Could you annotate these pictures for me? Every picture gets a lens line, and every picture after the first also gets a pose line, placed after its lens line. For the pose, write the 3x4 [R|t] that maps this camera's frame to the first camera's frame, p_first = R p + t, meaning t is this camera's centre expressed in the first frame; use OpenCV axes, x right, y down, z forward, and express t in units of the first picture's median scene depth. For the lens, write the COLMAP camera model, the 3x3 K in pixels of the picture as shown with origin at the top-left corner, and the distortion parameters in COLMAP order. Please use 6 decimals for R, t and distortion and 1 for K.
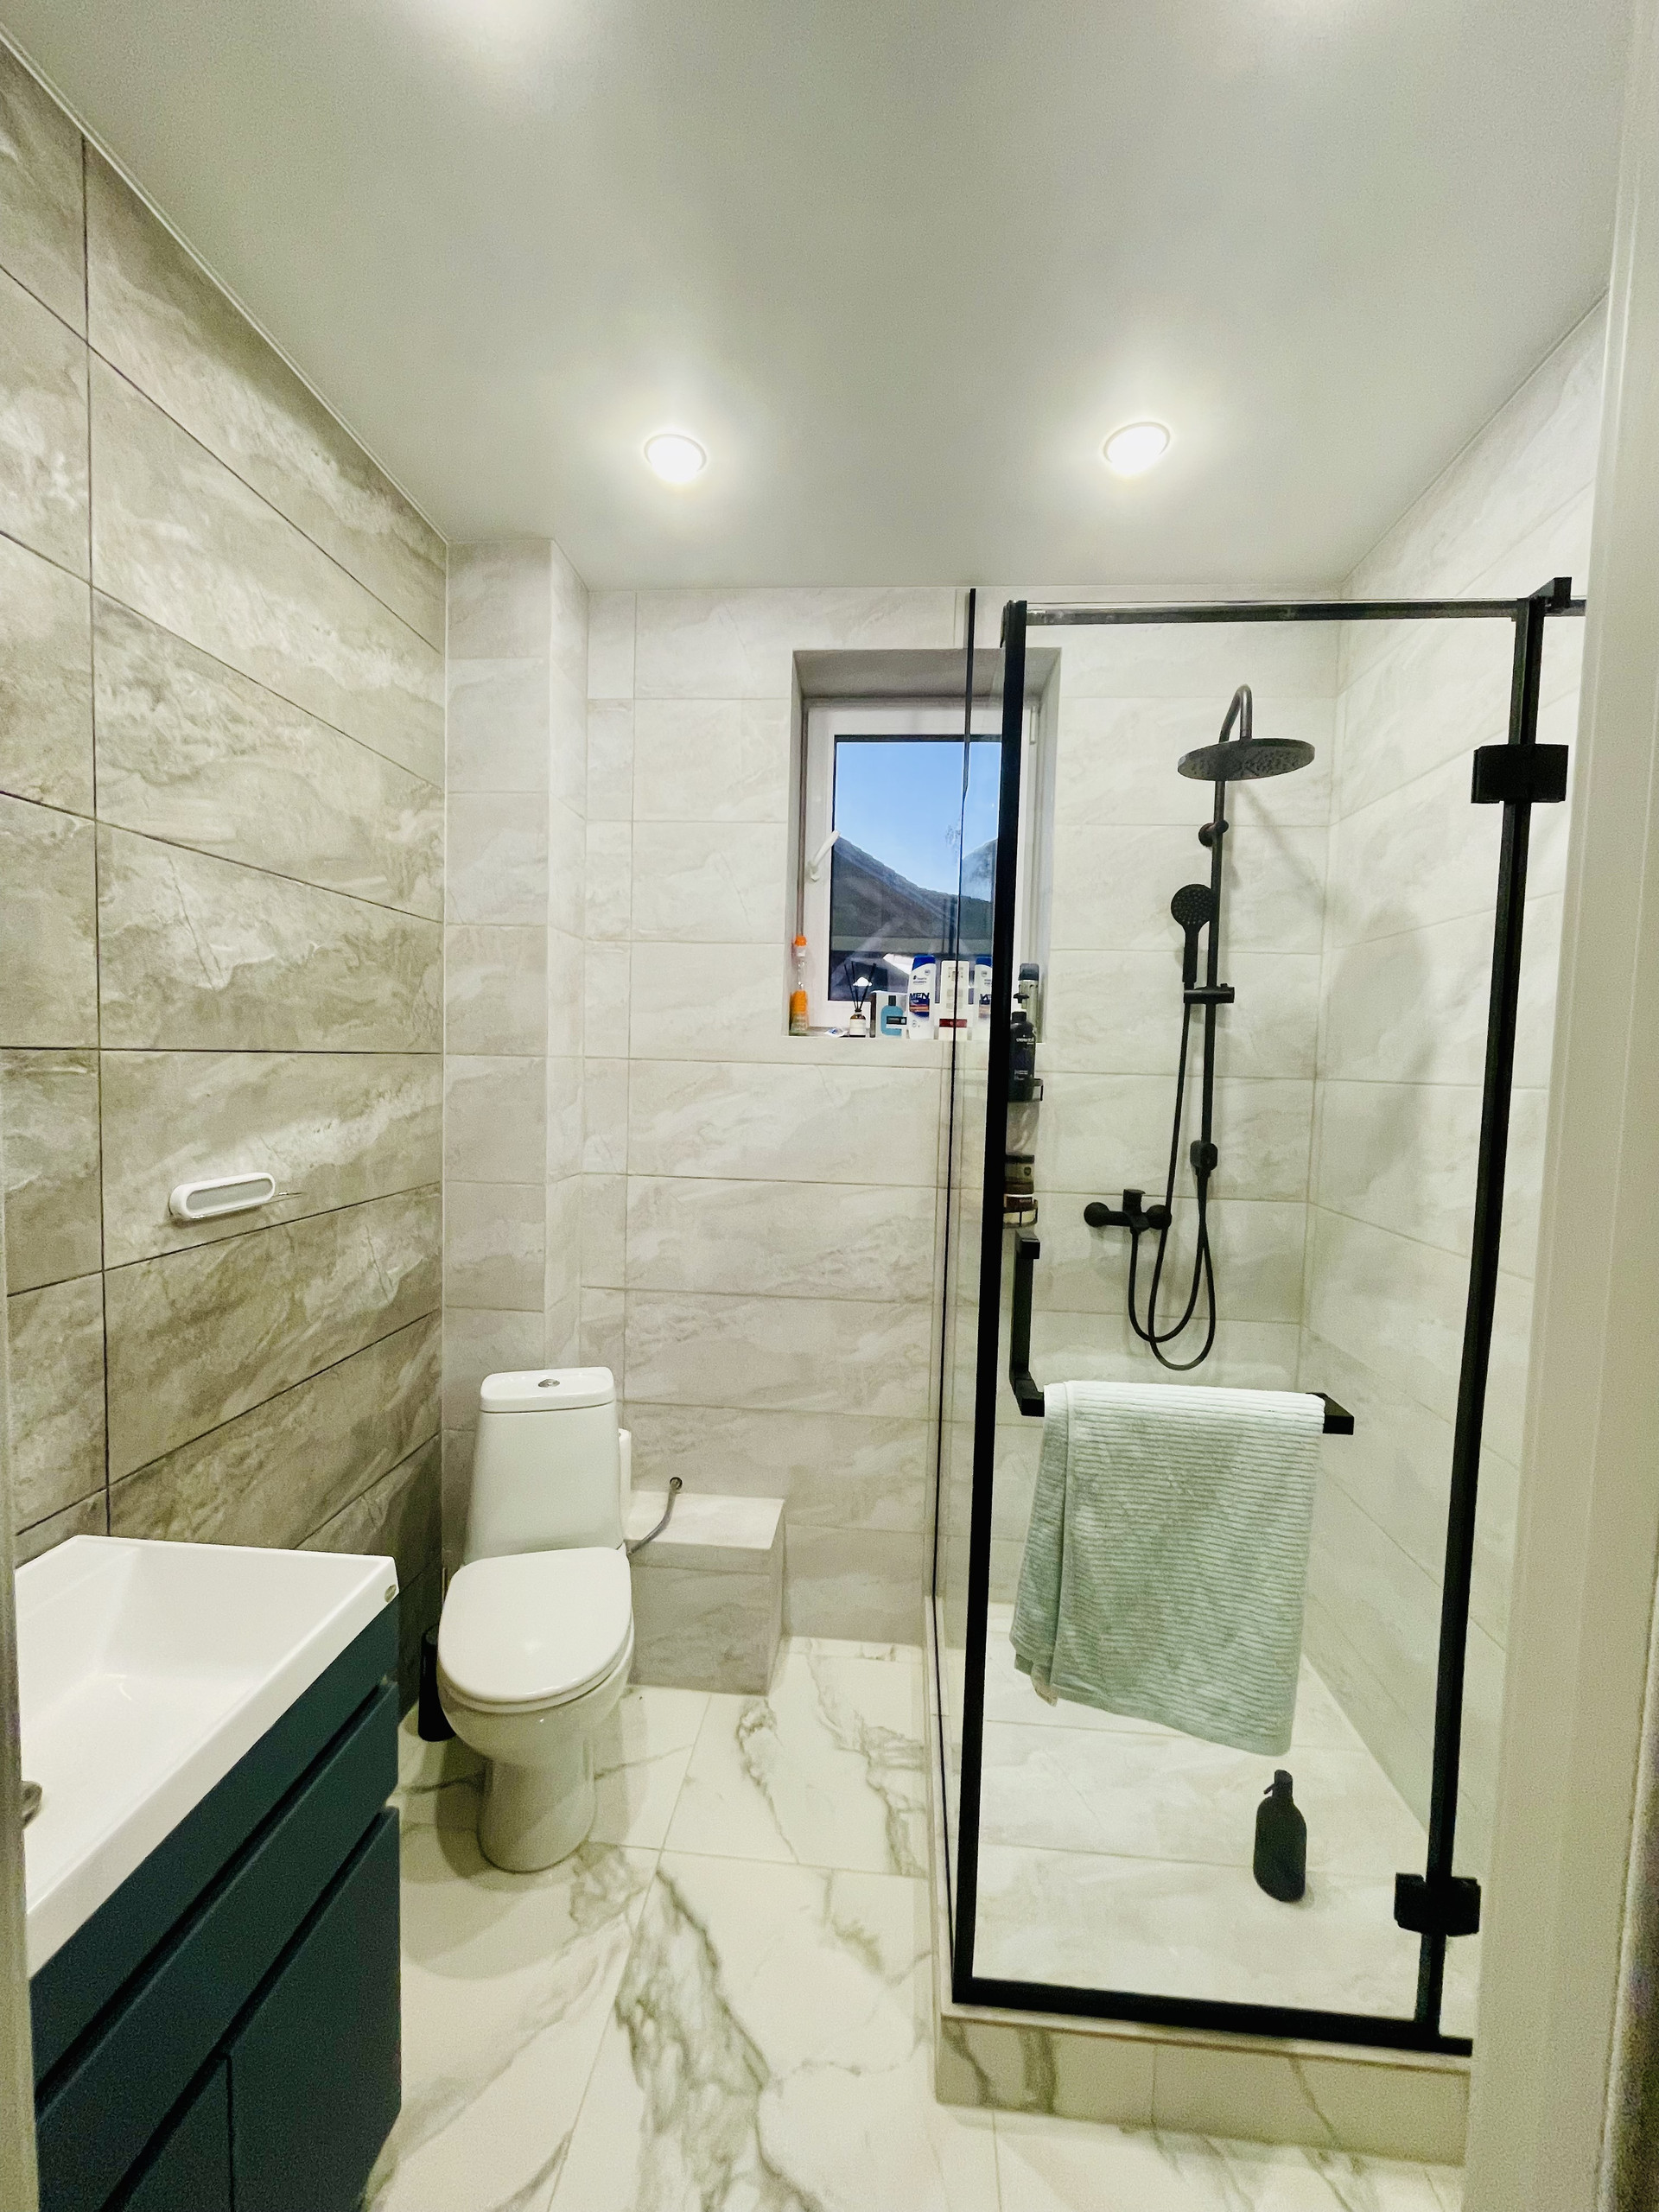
lens RADIAL K [[884.4, 0, 829.5], [0, 884.4, 1106.0], [0, 0, 1]] dist [-0.011435, -0.000052]
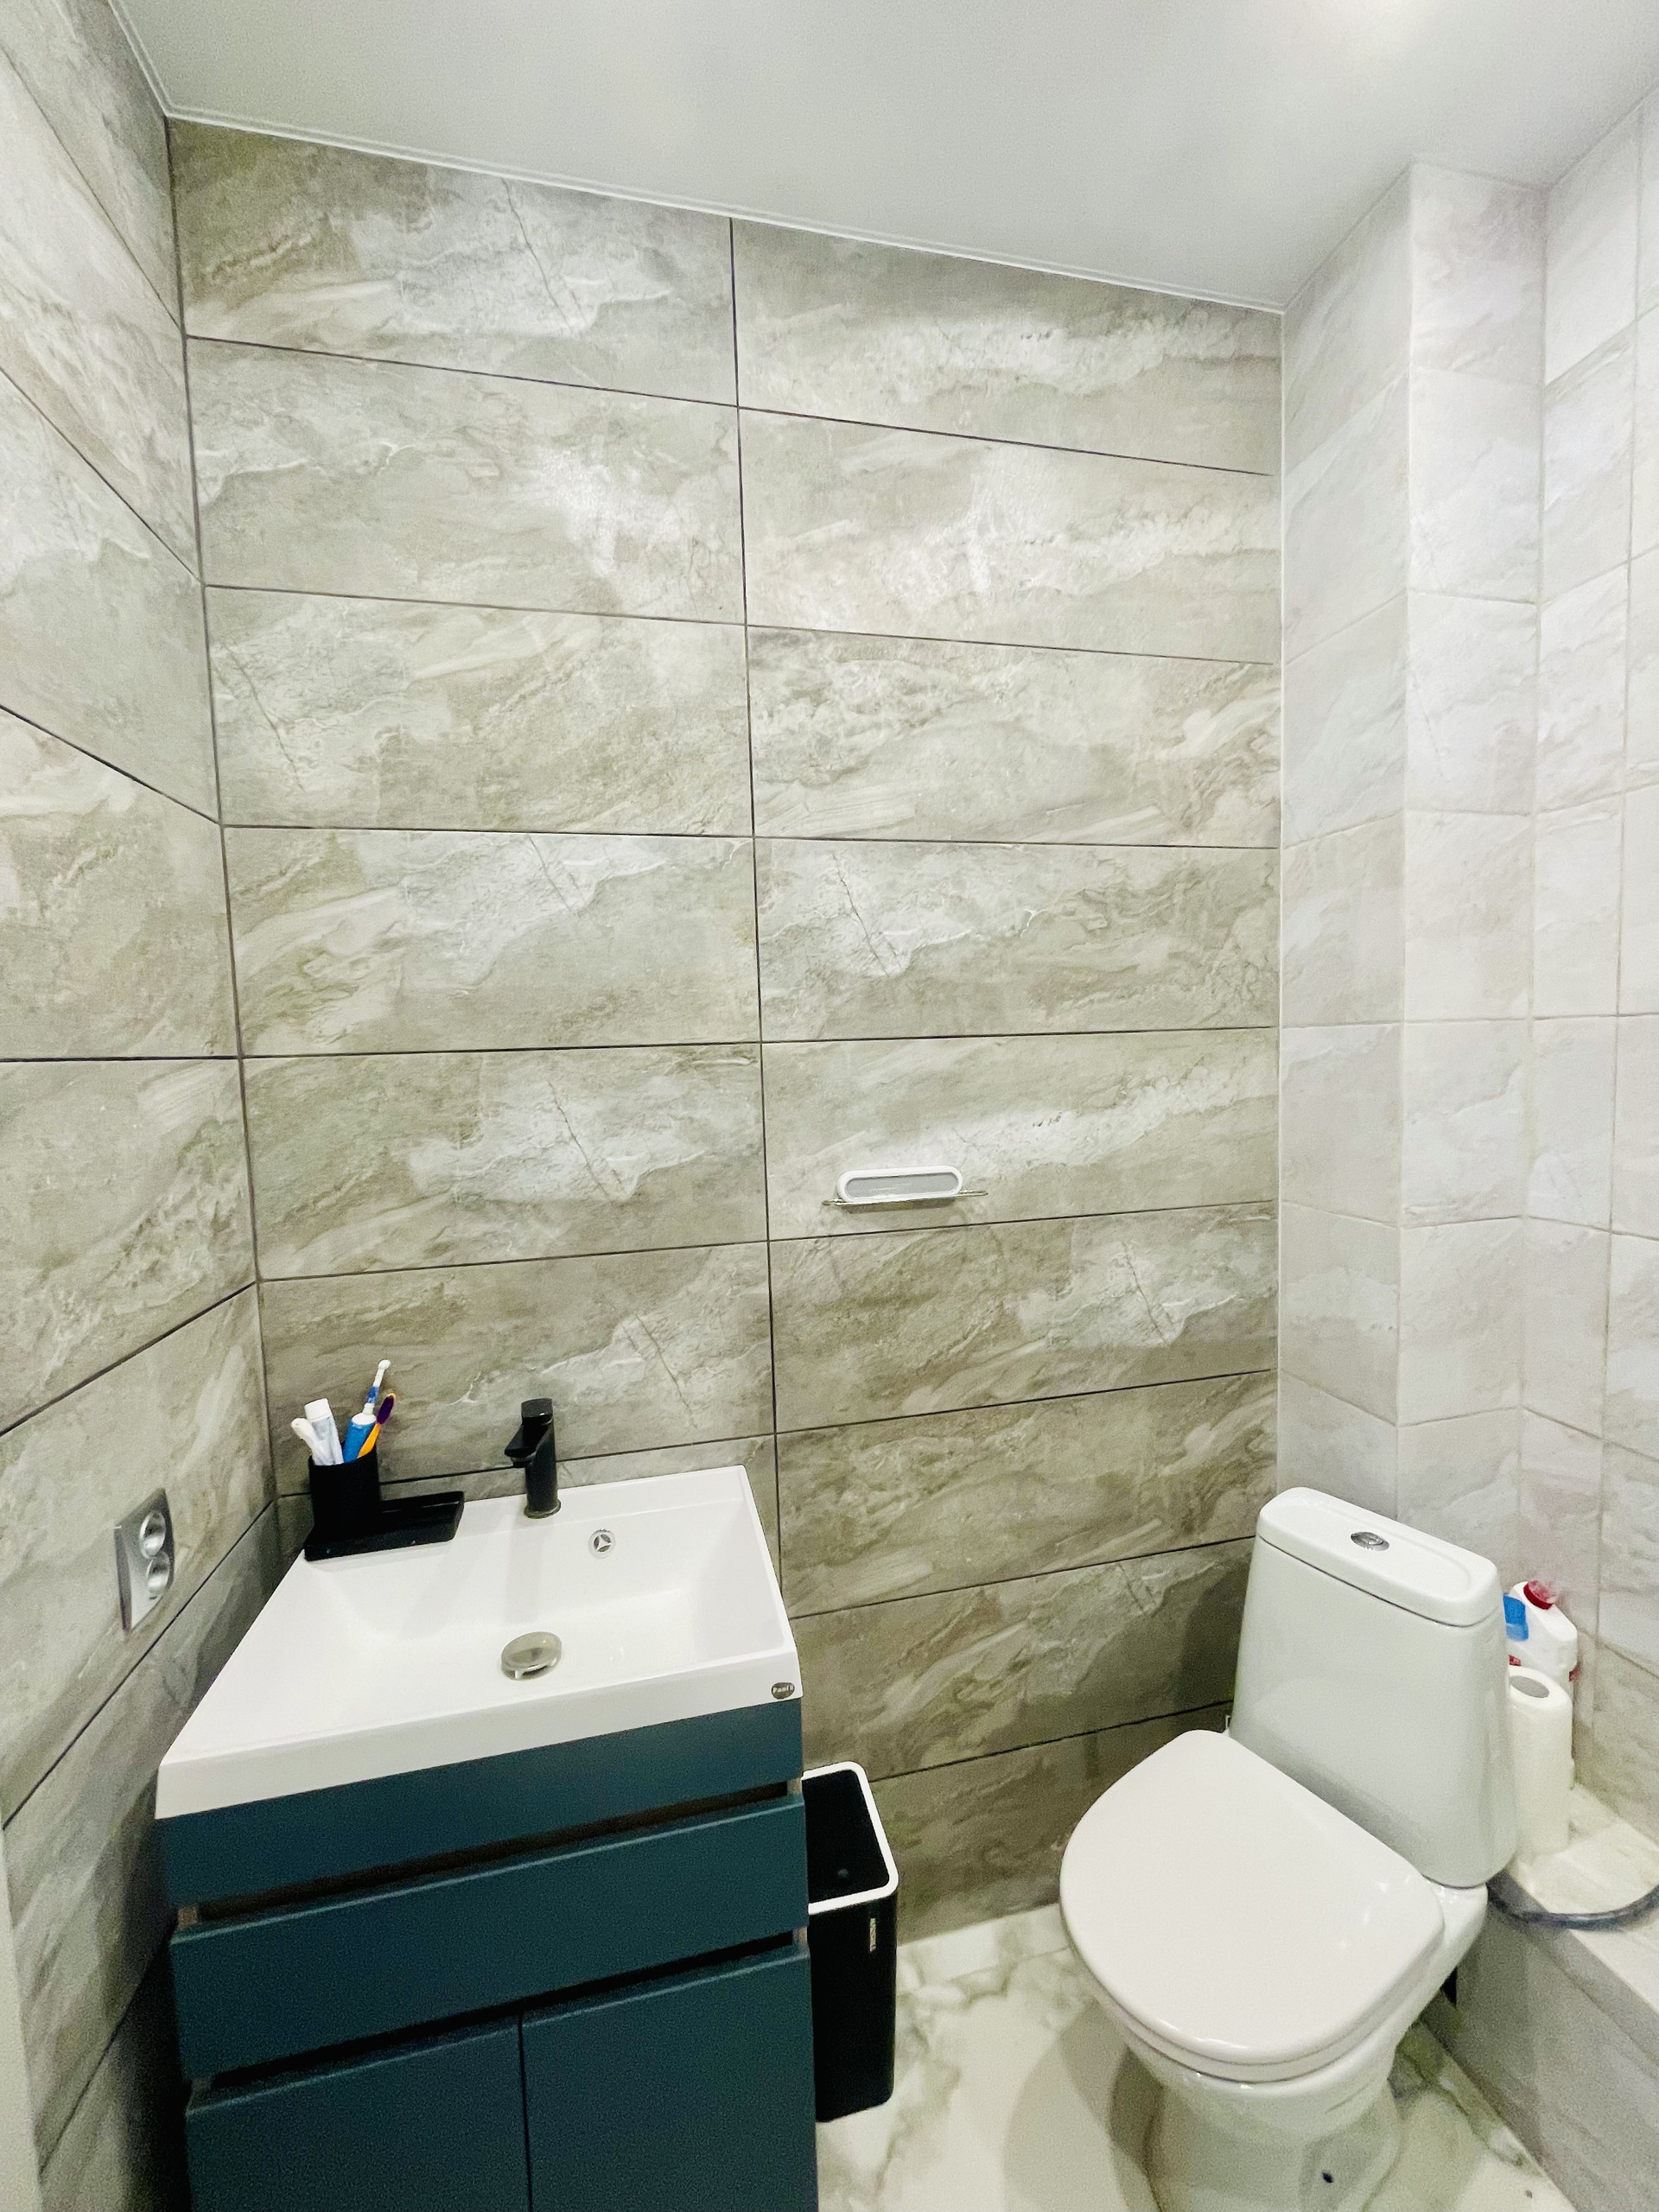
lens RADIAL K [[889.0, 0, 831.5], [0, 889.0, 1111.0], [0, 0, 1]] dist [-0.003155, -0.000348]
pose [[0.299901, 0.027053, -0.953587, 0.220376], [-0.010736, 0.999630, 0.024983, -0.005418], [0.953910, 0.002746, 0.300081, 0.596472]]
